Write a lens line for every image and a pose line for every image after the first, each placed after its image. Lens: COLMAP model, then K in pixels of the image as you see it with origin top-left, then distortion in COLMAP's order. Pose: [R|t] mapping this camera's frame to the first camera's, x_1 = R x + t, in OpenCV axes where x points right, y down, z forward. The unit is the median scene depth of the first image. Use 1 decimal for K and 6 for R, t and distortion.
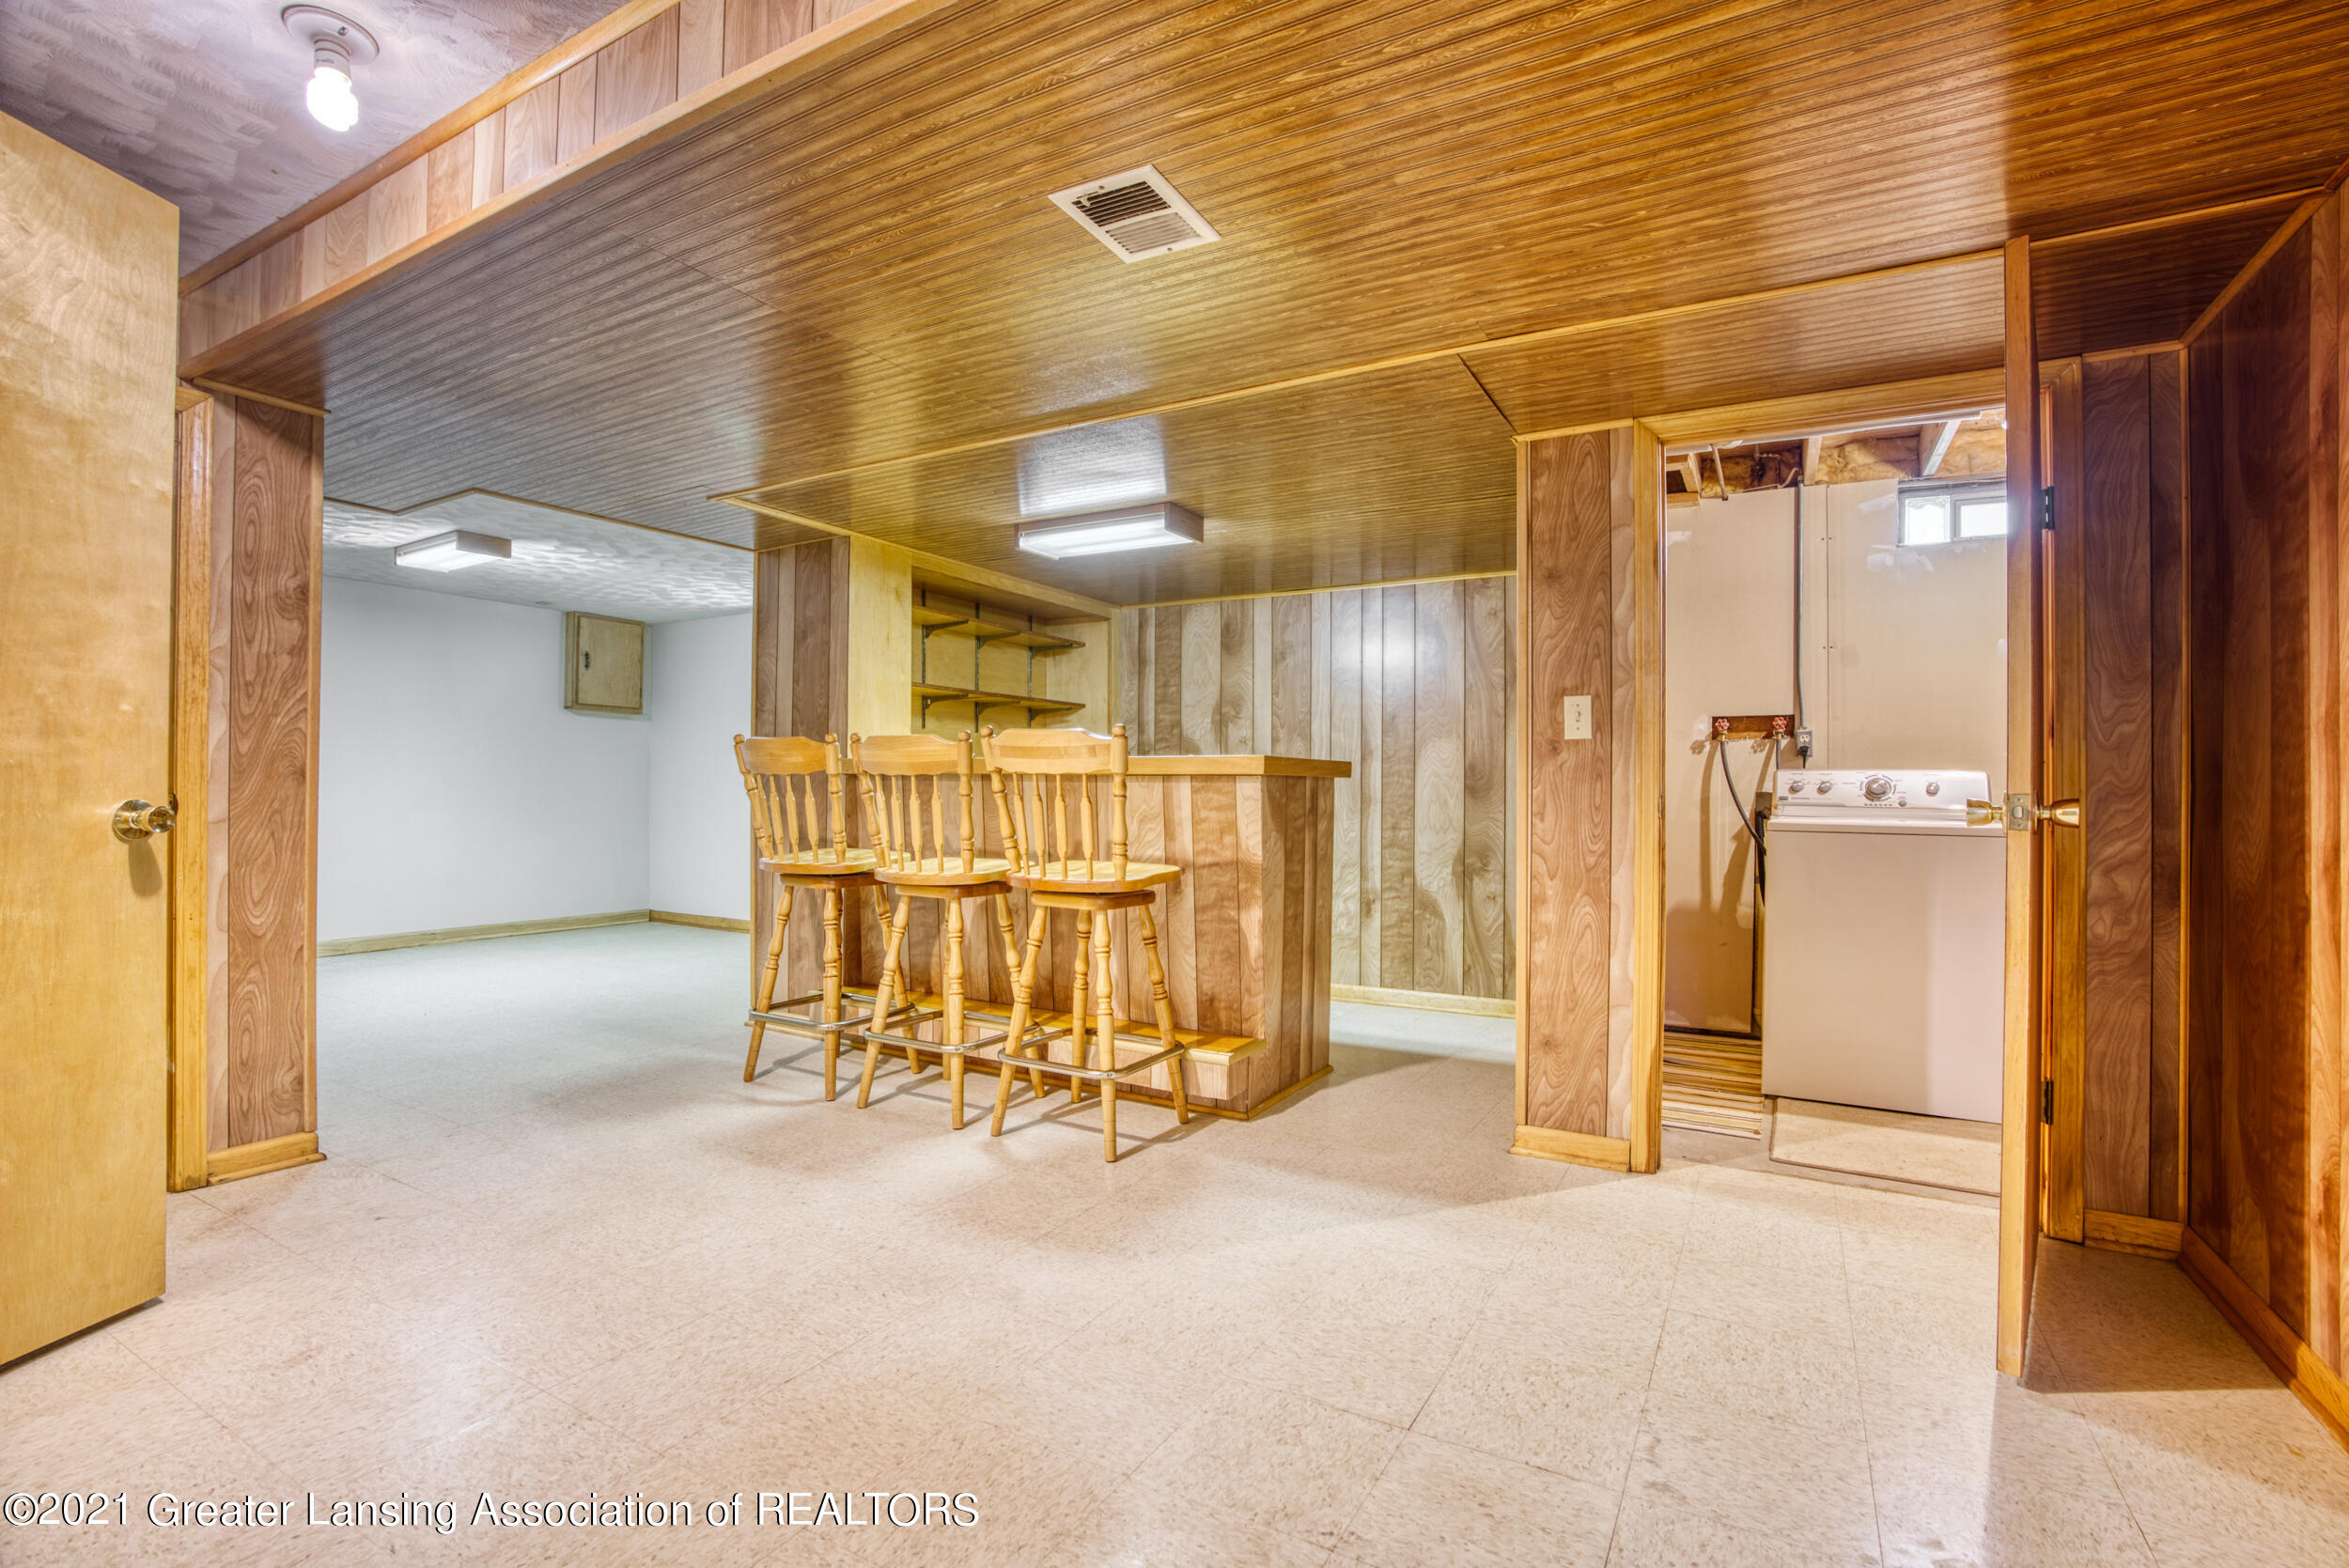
lens RADIAL K [[1078.3, 0, 1174.5], [0, 1078.3, 784.0], [0, 0, 1]] dist [-0.077553, 0.031751]
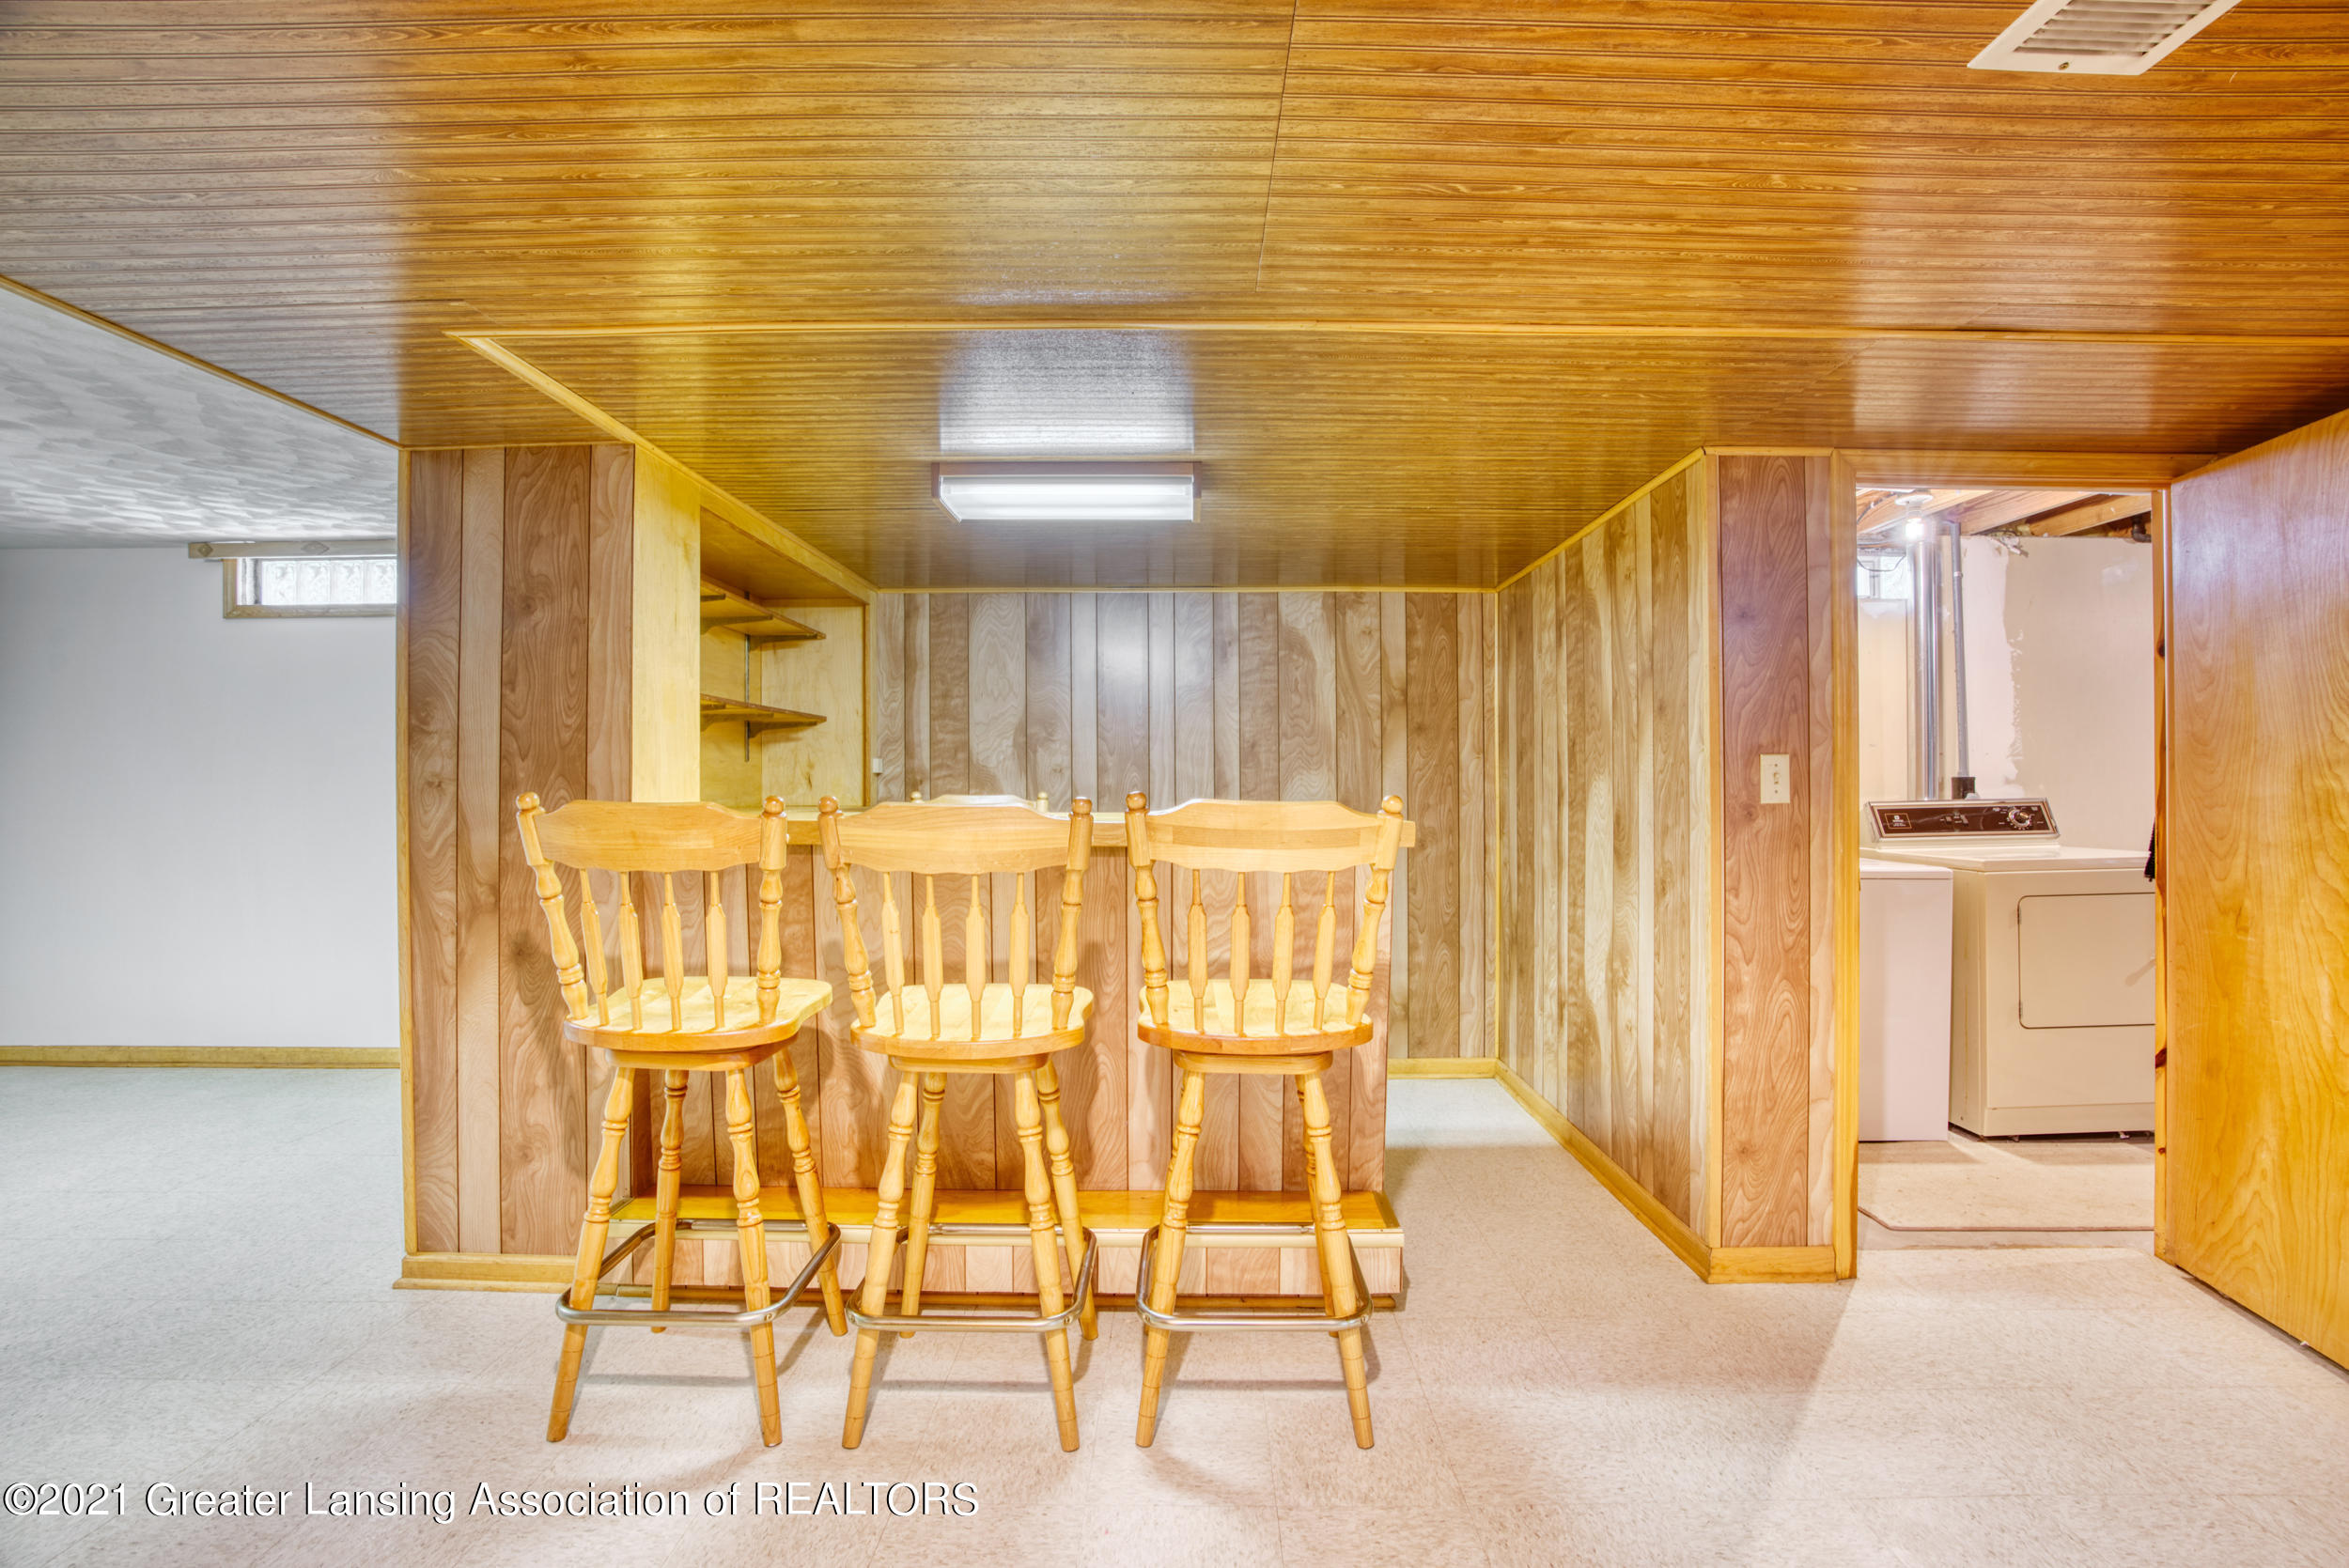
lens RADIAL K [[1078.3, 0, 1174.5], [0, 1078.3, 784.0], [0, 0, 1]] dist [-0.077553, 0.031751]
pose [[0.867635, -0.008087, 0.497136, -0.389380], [0.003985, 0.999949, 0.009311, -0.054742], [-0.497185, -0.006097, 0.867623, 0.392835]]
